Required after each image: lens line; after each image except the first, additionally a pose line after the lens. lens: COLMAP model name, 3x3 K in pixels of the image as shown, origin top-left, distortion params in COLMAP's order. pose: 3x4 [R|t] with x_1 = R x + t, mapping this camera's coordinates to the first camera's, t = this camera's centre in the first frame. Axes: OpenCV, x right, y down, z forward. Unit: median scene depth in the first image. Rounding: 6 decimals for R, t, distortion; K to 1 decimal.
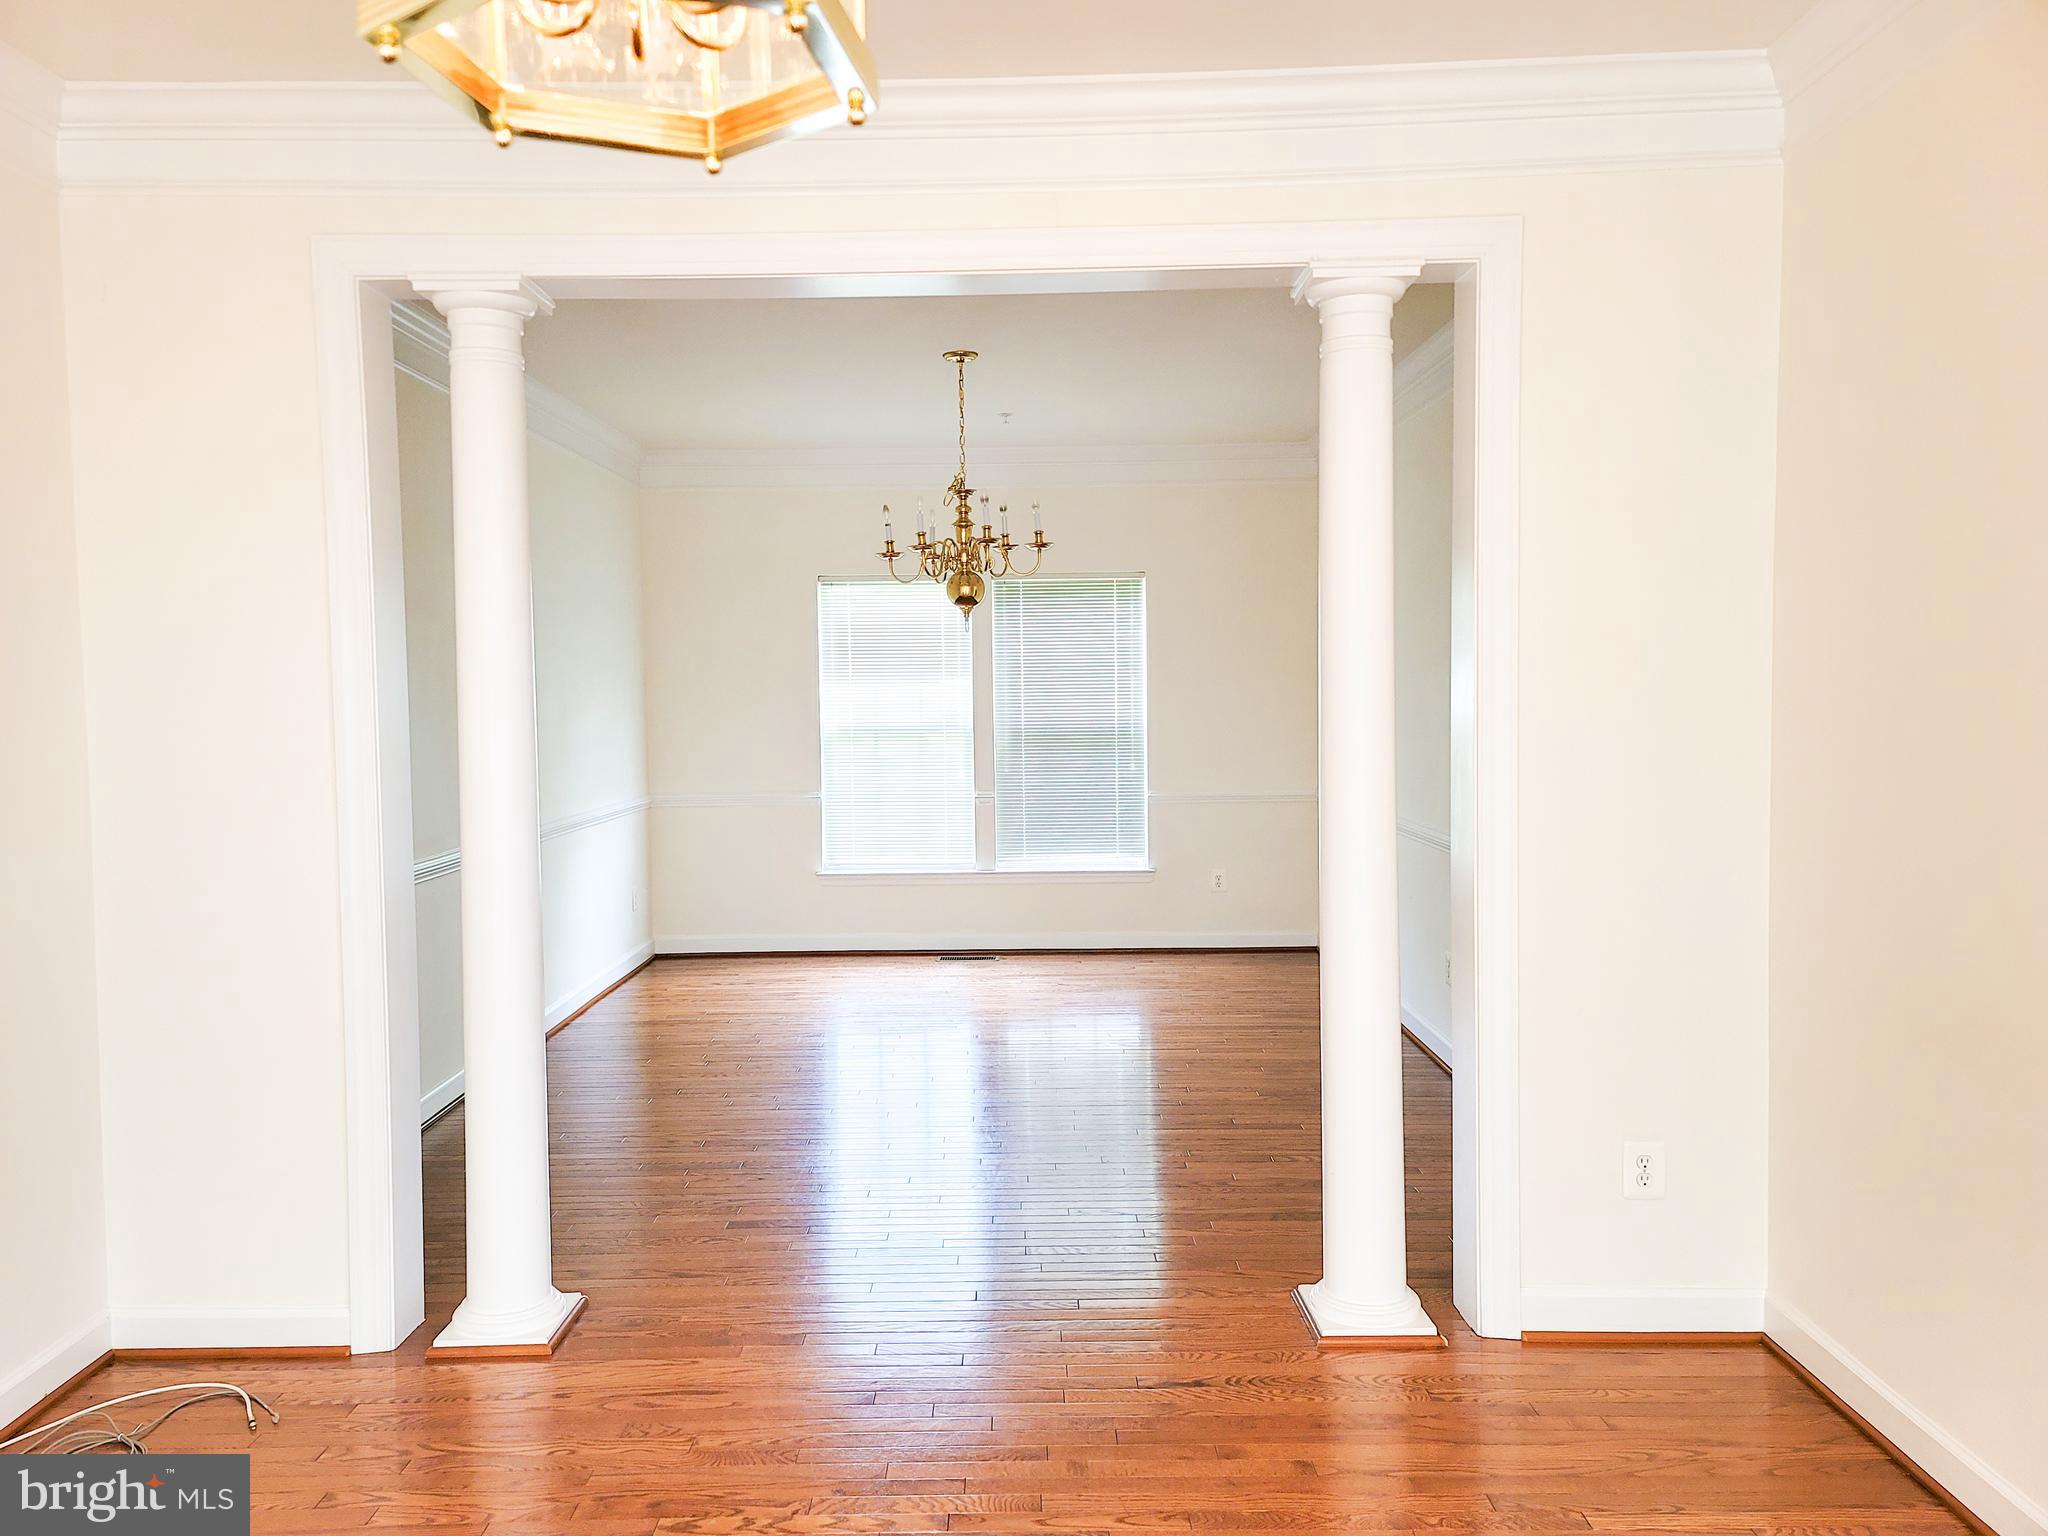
lens RADIAL K [[1483.1, 0, 1028.0], [0, 1483.1, 771.6], [0, 0, 1]] dist [0.008989, -0.004346]
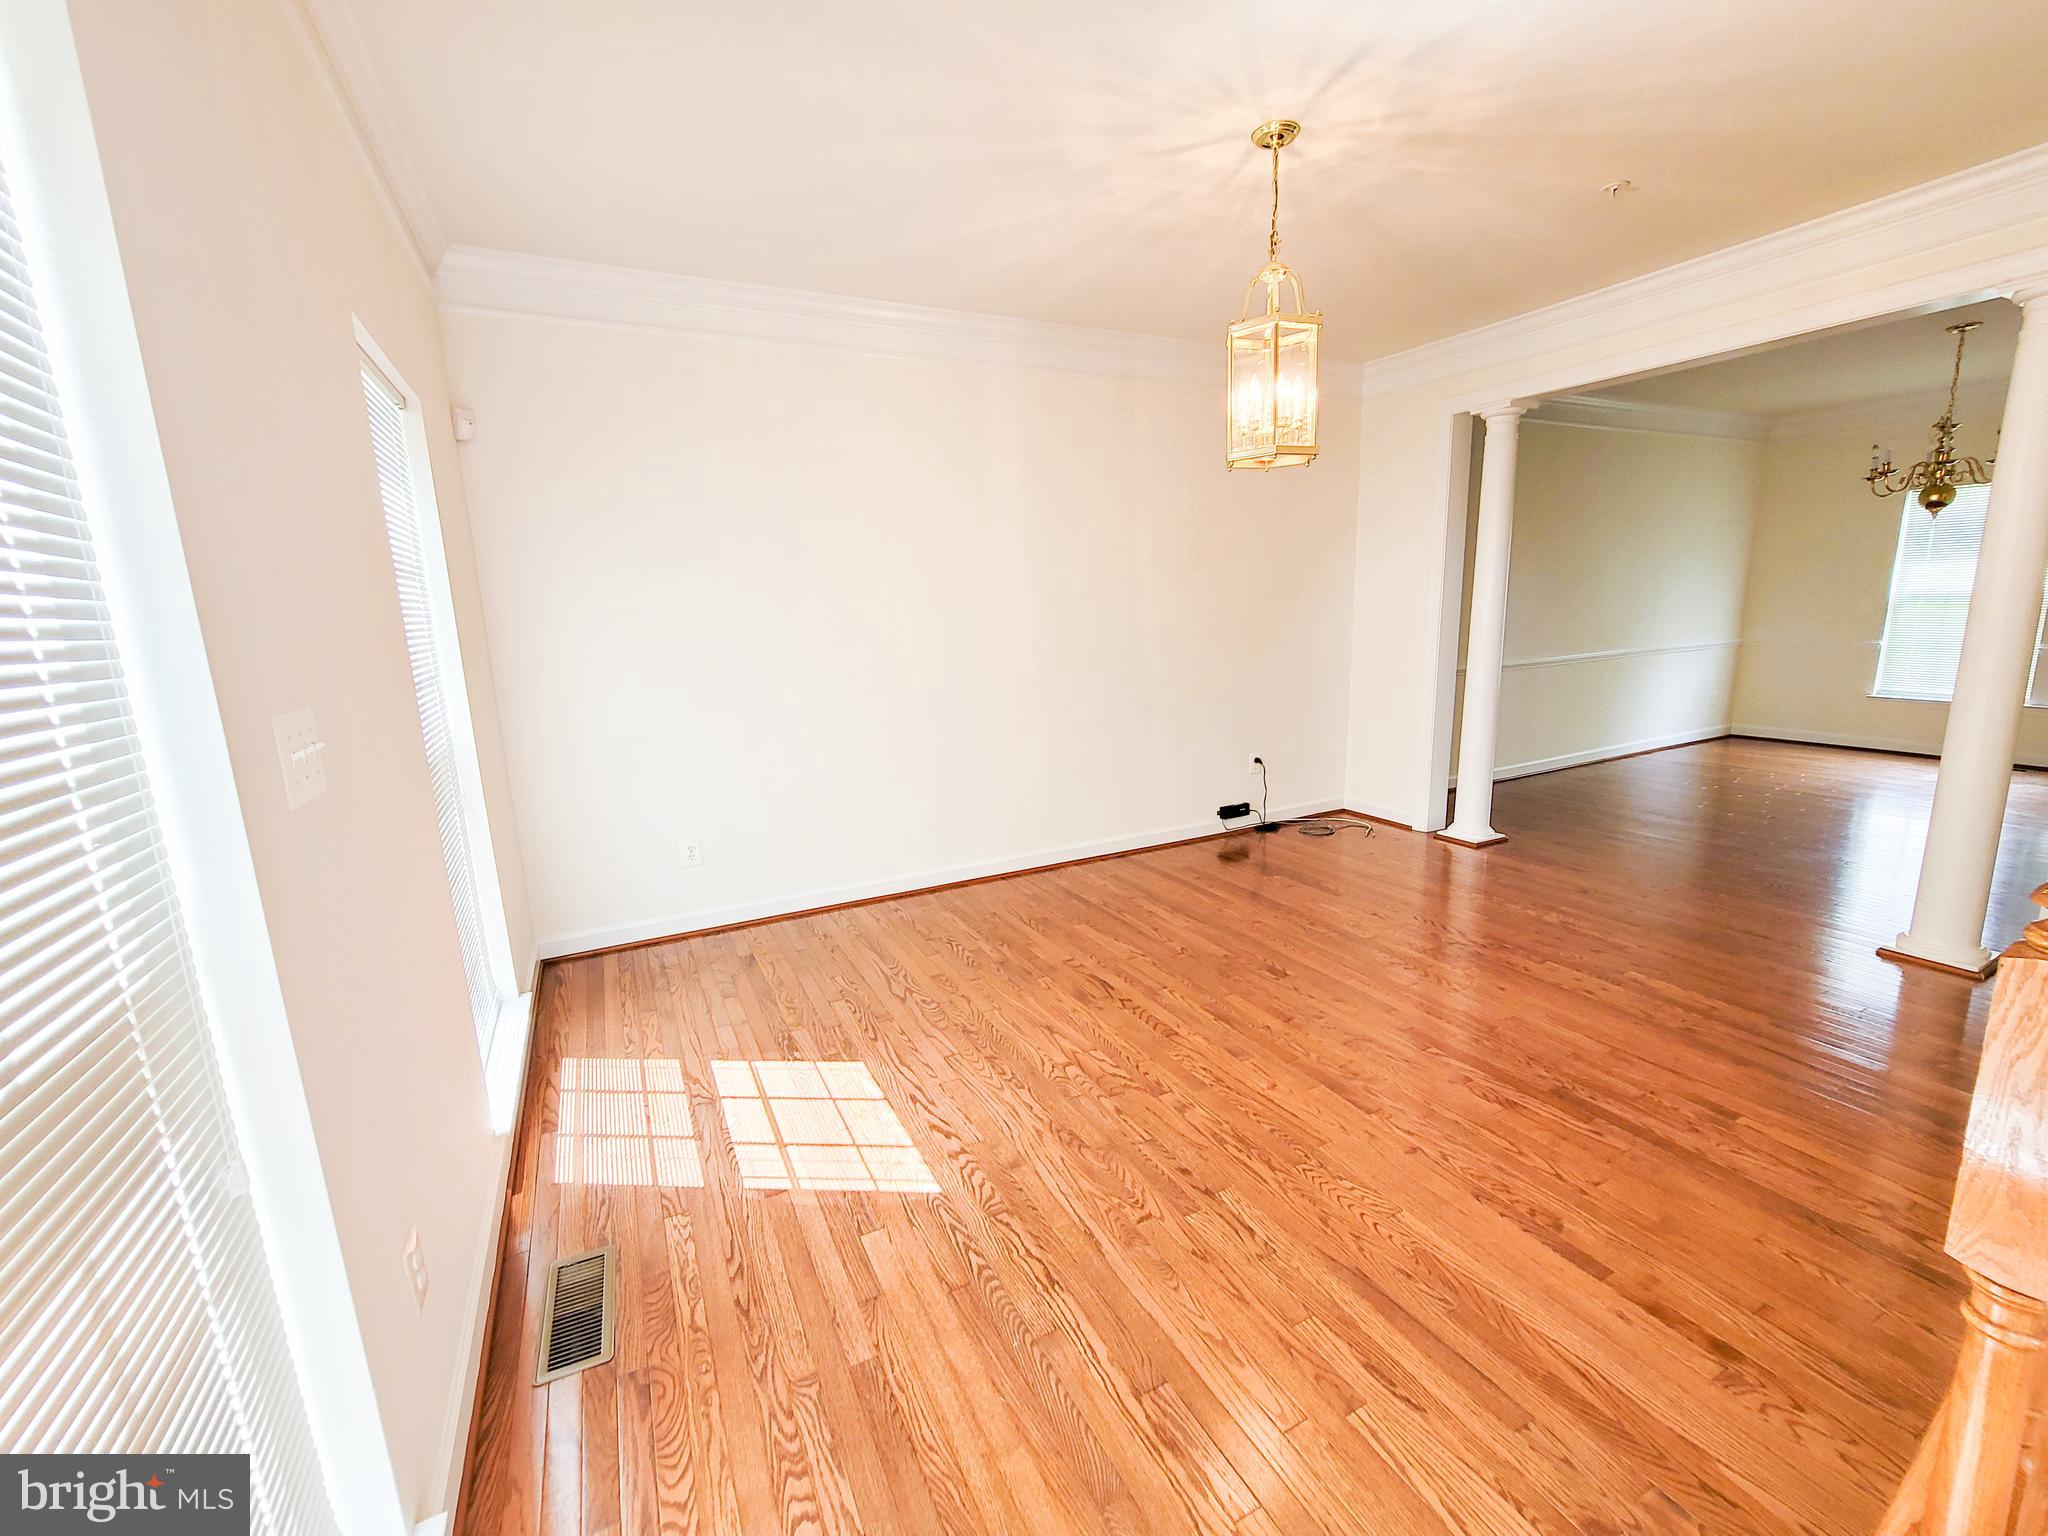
lens RADIAL K [[842.5, 0, 1026.6], [0, 842.5, 768.6], [0, 0, 1]] dist [-0.009658, -0.000001]
pose [[0.437692, 0.172567, -0.882409, 0.491896], [-0.022060, 0.983175, 0.181331, 0.016456], [0.898854, -0.059901, 0.434135, -0.255136]]
